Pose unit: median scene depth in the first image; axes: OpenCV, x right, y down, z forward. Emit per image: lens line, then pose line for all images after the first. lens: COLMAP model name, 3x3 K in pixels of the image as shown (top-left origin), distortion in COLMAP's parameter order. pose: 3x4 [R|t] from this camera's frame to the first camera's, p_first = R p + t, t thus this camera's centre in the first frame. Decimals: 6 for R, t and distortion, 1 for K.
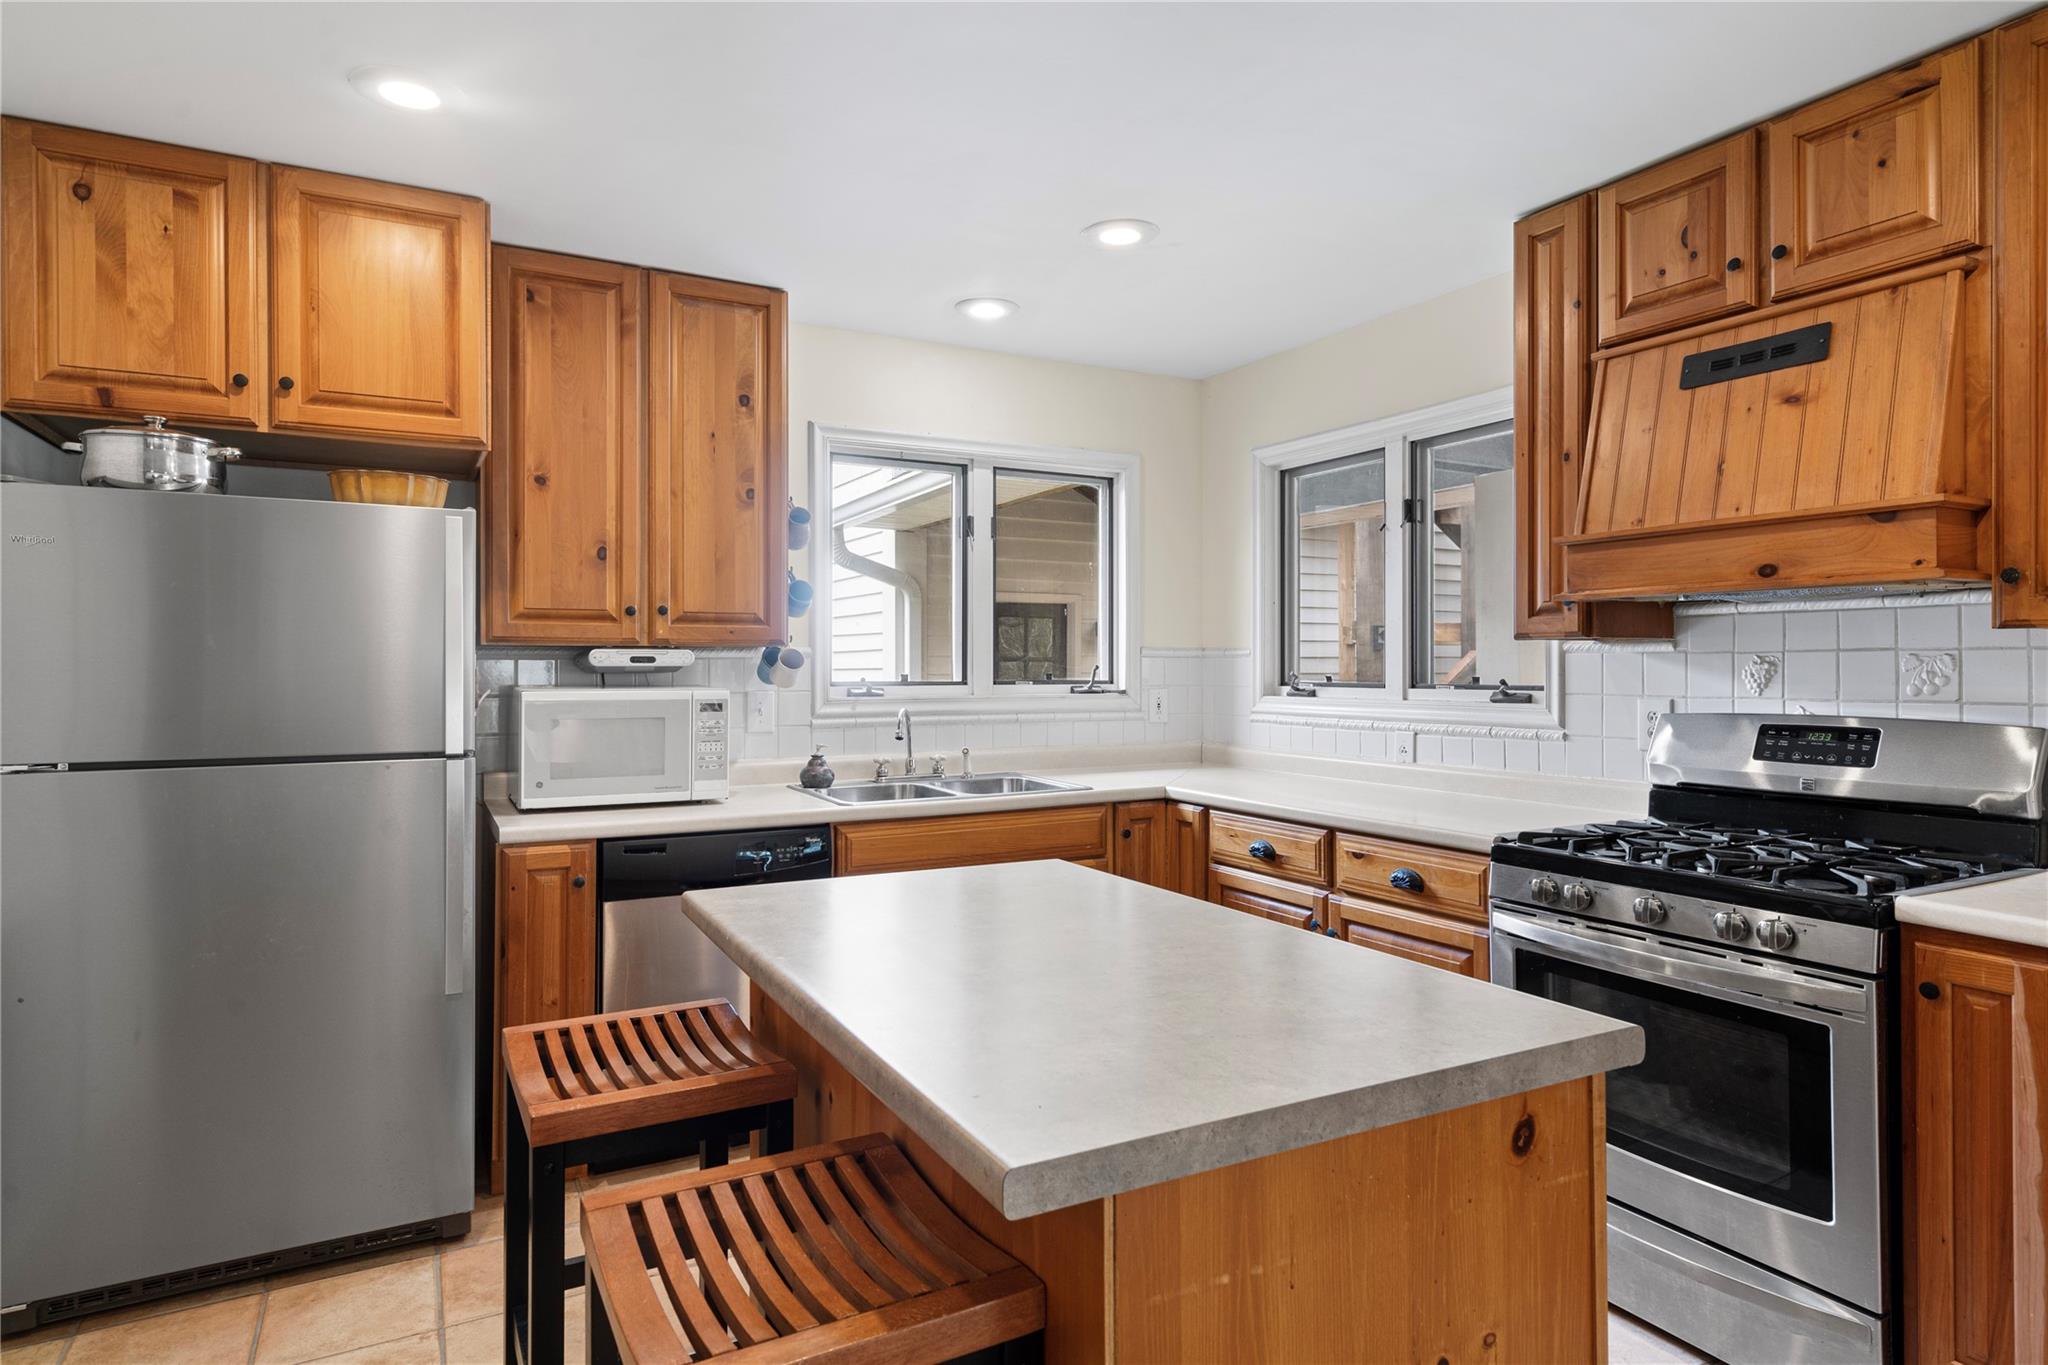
lens RADIAL K [[1145.1, 0, 1024.3], [0, 1145.1, 648.3], [0, 0, 1]] dist [0.006295, 0.000931]
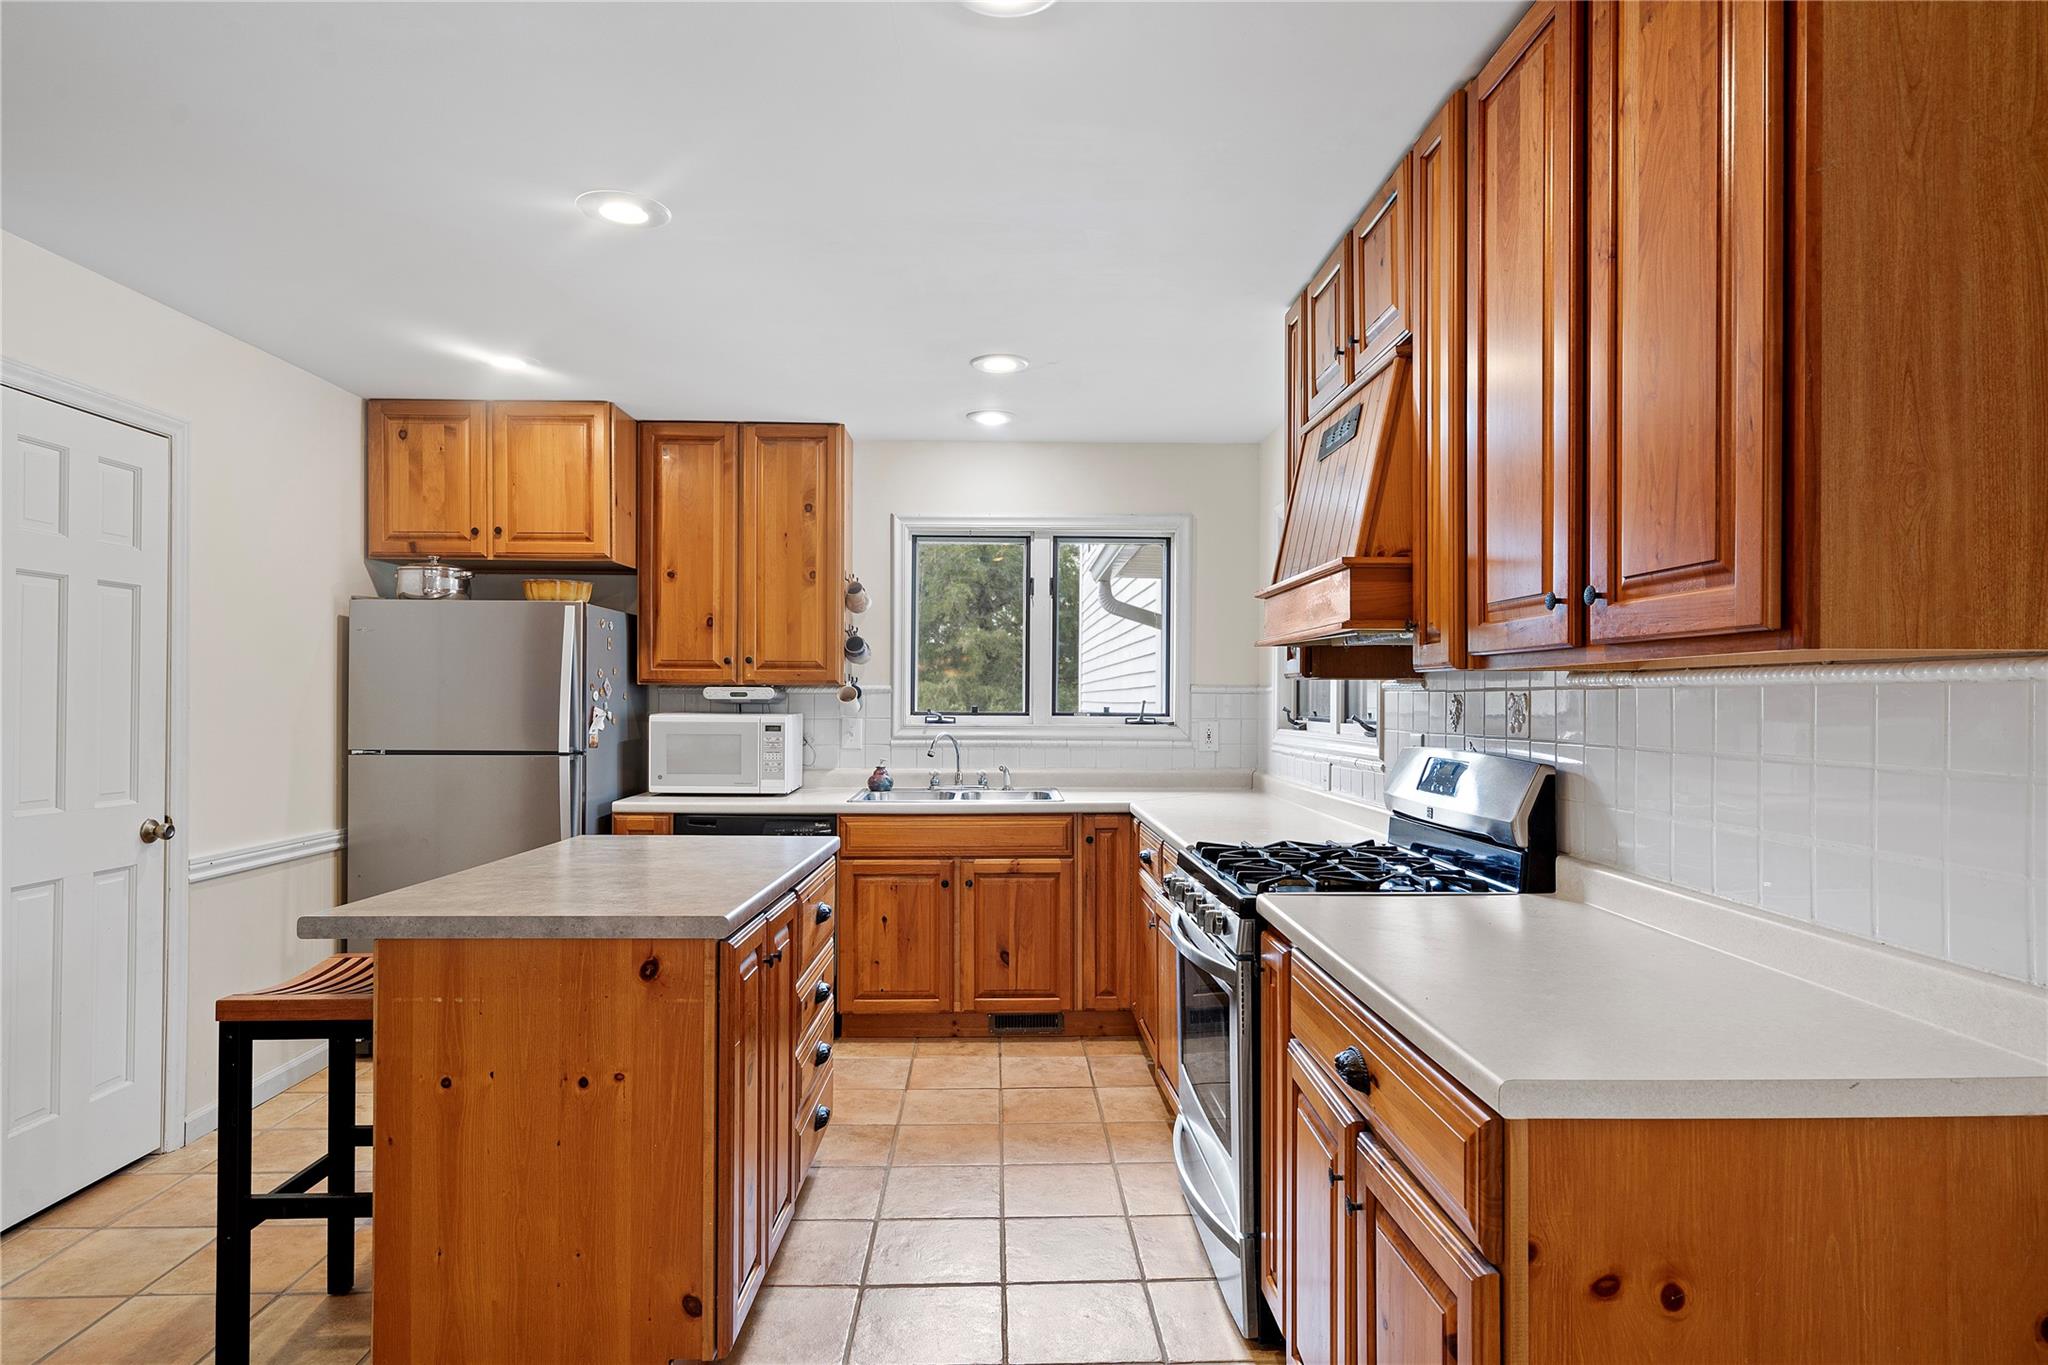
lens RADIAL K [[1123.7, 0, 1024.0], [0, 1123.7, 682.5], [0, 0, 1]] dist [0.004261, 0.000748]
pose [[0.892811, -0.001630, -0.450428, 0.638060], [0.001858, 0.999998, 0.000063, -0.004849], [0.450427, -0.000893, 0.892813, -0.103024]]
